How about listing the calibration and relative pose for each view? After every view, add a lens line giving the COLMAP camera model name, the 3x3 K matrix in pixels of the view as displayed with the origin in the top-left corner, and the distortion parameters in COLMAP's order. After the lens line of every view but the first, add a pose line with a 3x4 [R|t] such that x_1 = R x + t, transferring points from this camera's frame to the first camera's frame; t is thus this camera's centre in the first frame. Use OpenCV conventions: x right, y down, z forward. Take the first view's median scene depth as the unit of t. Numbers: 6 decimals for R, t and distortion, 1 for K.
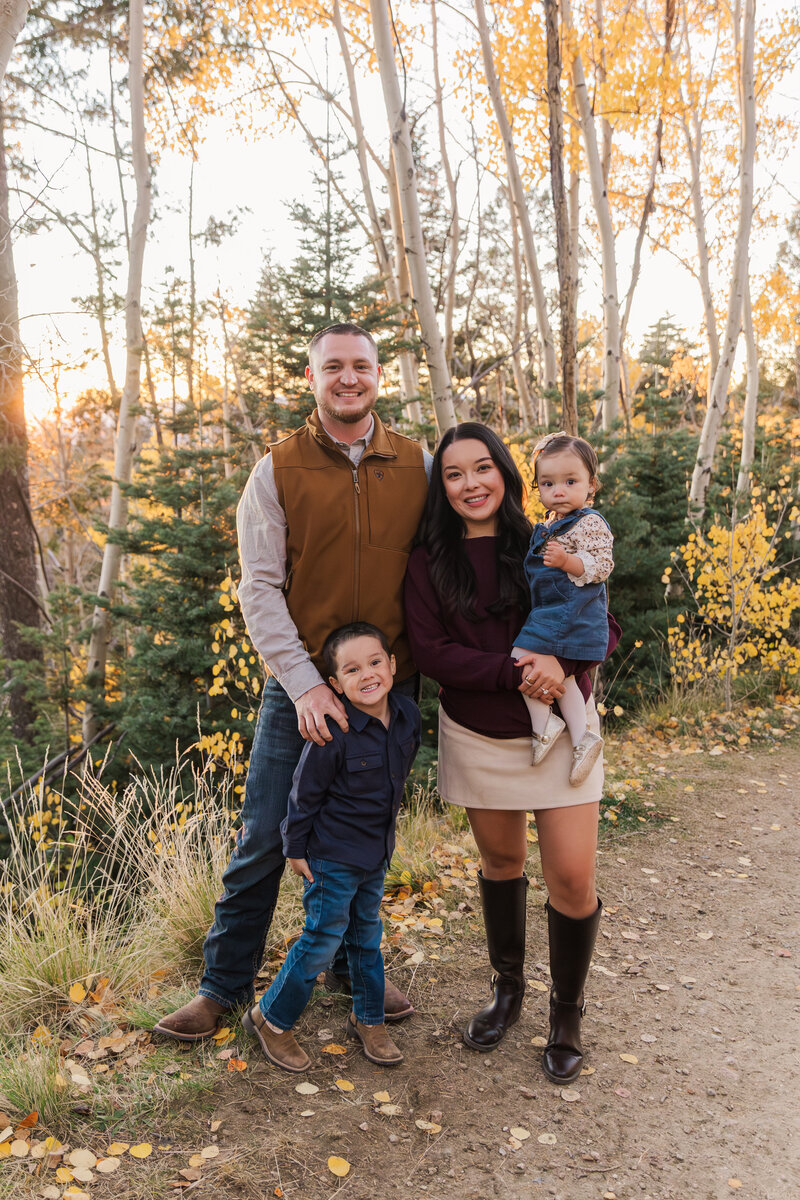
lens RADIAL K [[1502.5, 0, 400.1], [0, 1502.5, 539.9], [0, 0, 1]] dist [0.015493, -0.031771]
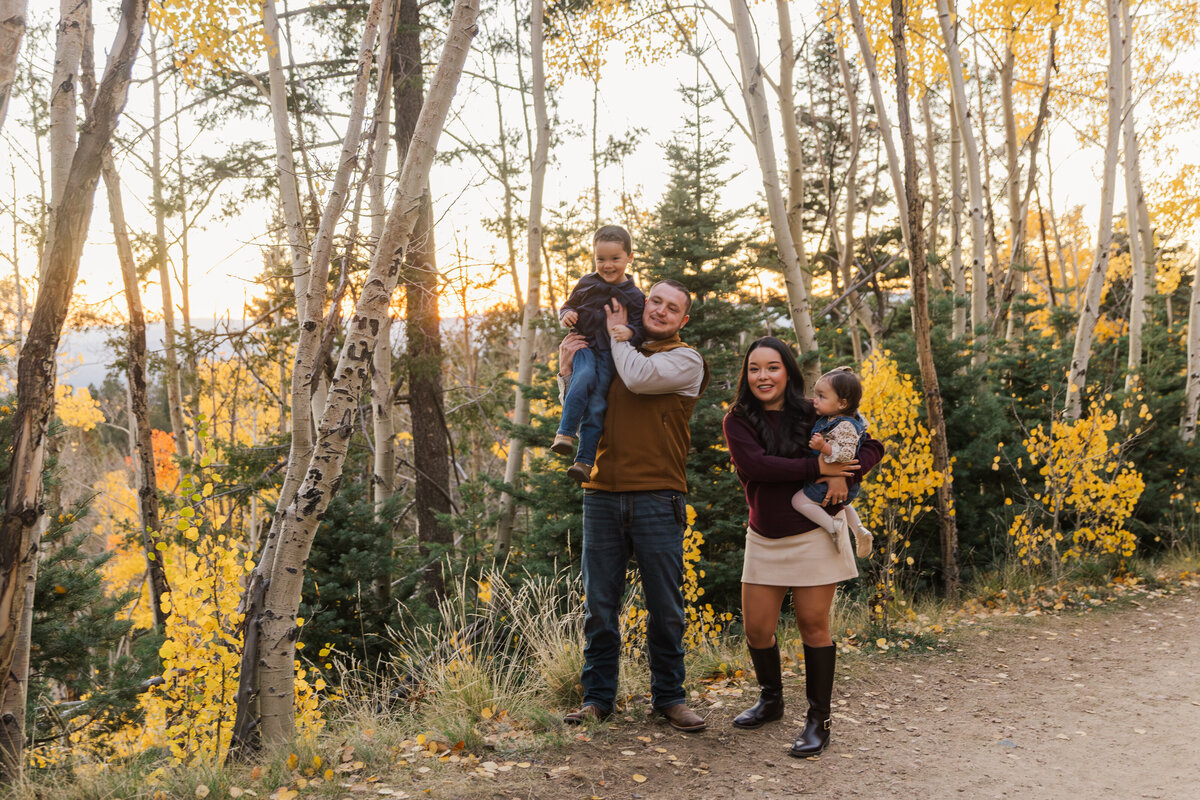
lens RADIAL K [[2633.4, 0, 600.0], [0, 2633.4, 400.0], [0, 0, 1]] dist [-0.006738, 0.011369]
pose [[0.986193, -0.008052, -0.165407, 0.197335], [0.000477, 0.998951, -0.045781, 0.061977], [0.165602, 0.045070, 0.985162, -0.935572]]
